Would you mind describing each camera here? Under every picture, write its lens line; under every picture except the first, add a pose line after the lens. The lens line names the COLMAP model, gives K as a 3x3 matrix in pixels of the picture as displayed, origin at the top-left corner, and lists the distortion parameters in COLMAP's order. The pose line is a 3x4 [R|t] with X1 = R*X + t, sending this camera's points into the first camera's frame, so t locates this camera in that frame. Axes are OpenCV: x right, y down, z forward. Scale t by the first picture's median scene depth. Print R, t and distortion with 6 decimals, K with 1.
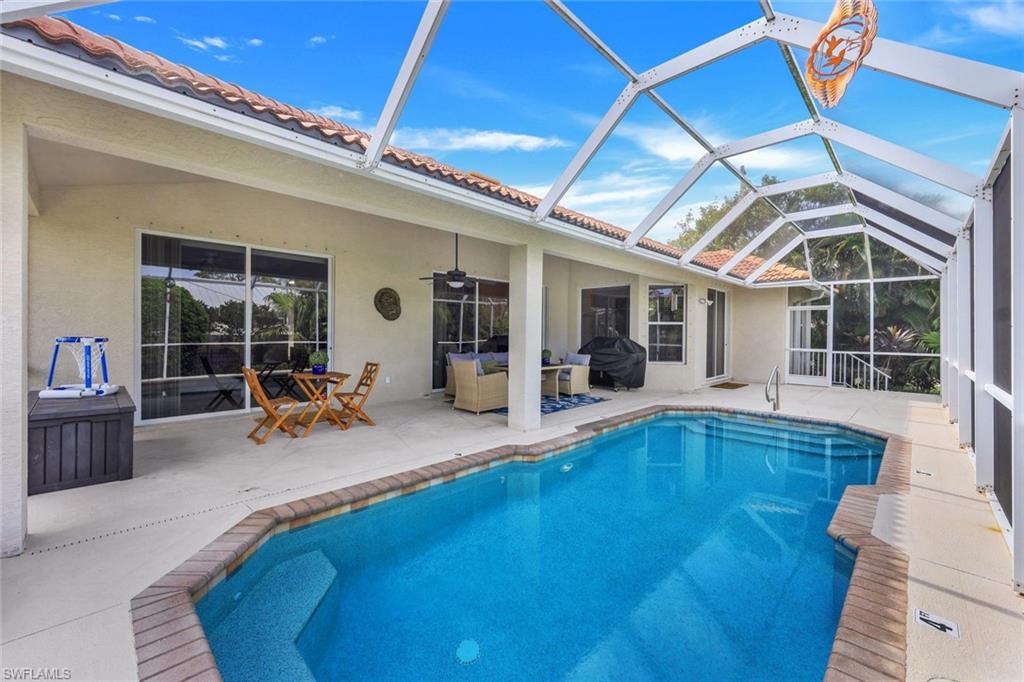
lens RADIAL K [[417.5, 0, 509.7], [0, 417.5, 335.5], [0, 0, 1]] dist [-0.001000, -0.000271]
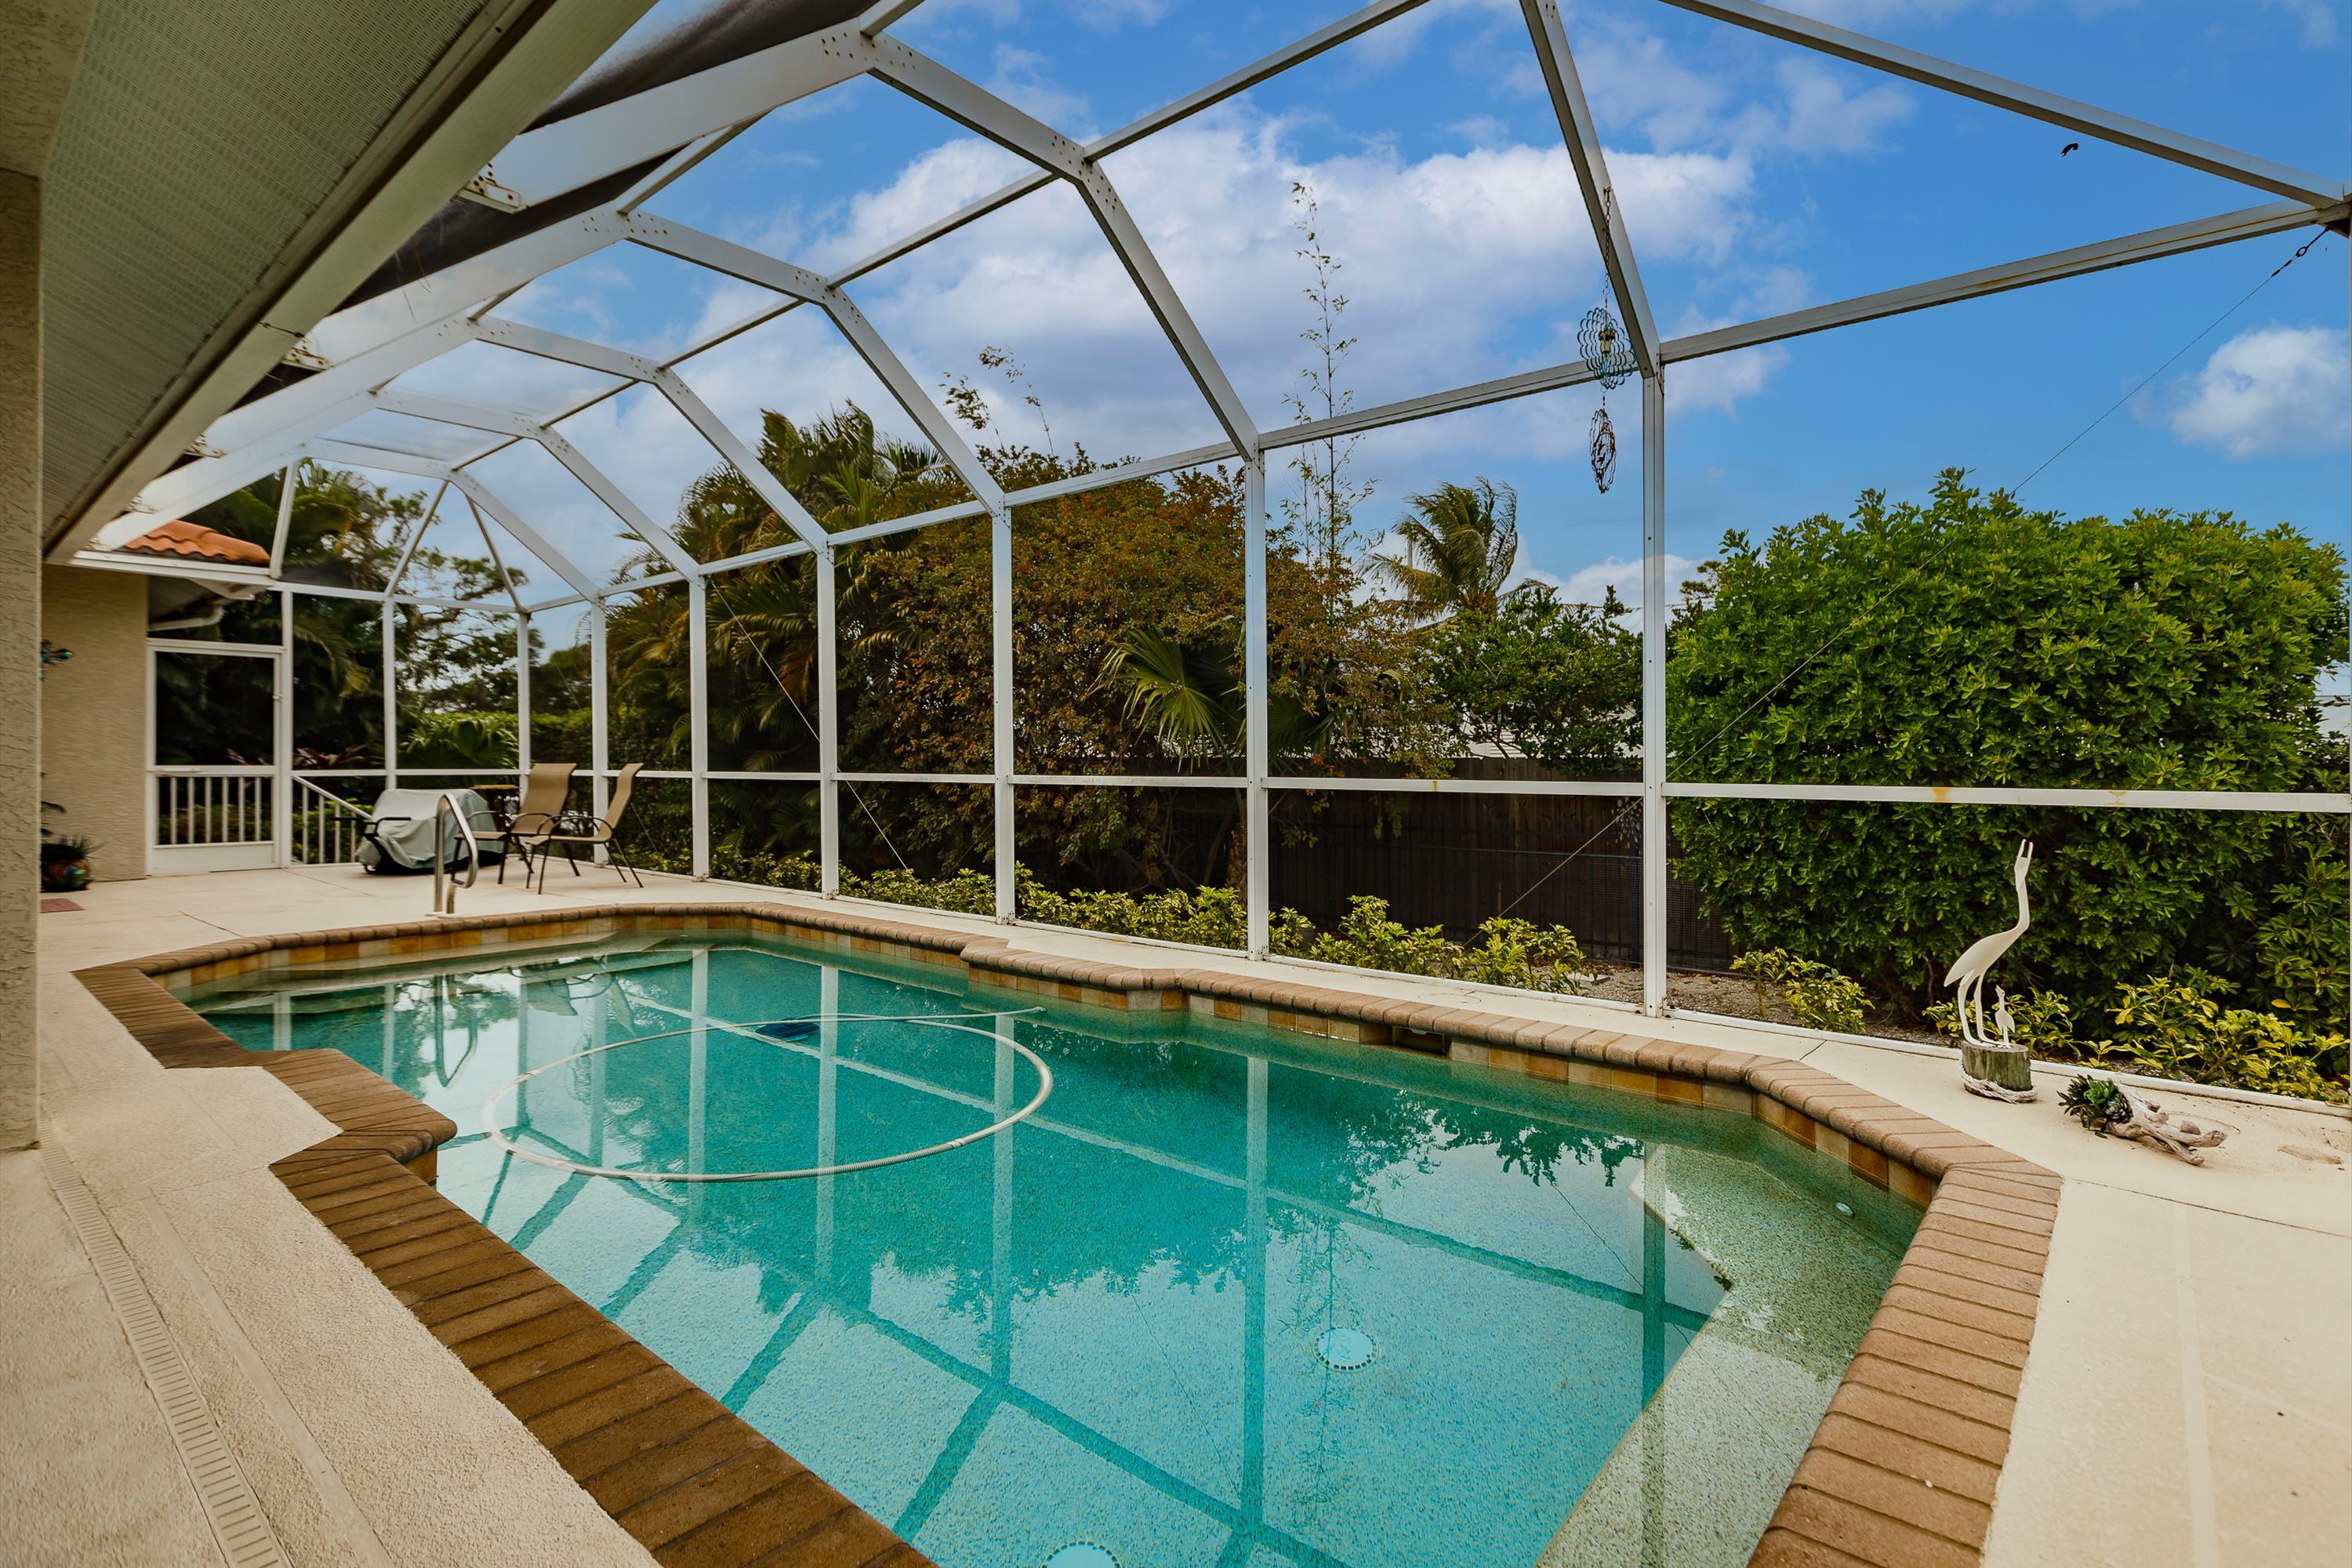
lens RADIAL K [[1118.4, 0, 1184.1], [0, 1118.4, 771.5], [0, 0, 1]] dist [0.002751, -0.001775]
pose [[-0.078750, -0.009732, 0.996847, -0.291497], [-0.003190, 0.999950, 0.009511, 0.025617], [-0.996889, -0.002431, -0.078777, 0.279362]]
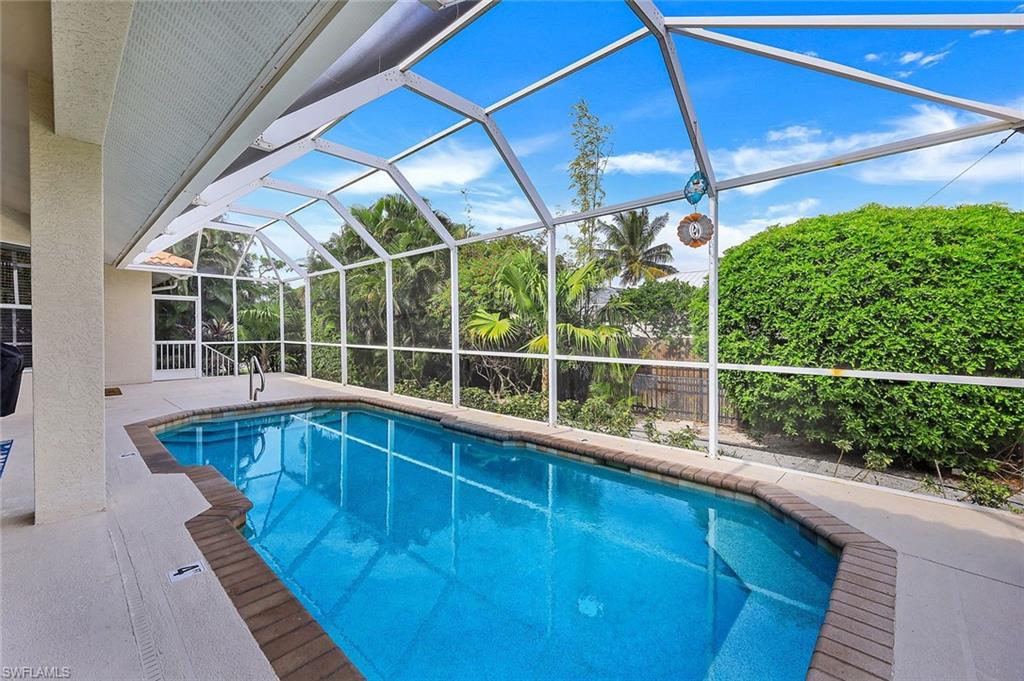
lens RADIAL K [[417.5, 0, 493.1], [0, 417.5, 339.1], [0, 0, 1]] dist [-0.001000, -0.000271]
pose [[-0.009166, -0.031847, 0.999451, -0.273373], [0.000162, 0.999493, 0.031850, -0.003962], [-0.999958, 0.000453, -0.009156, 0.280793]]
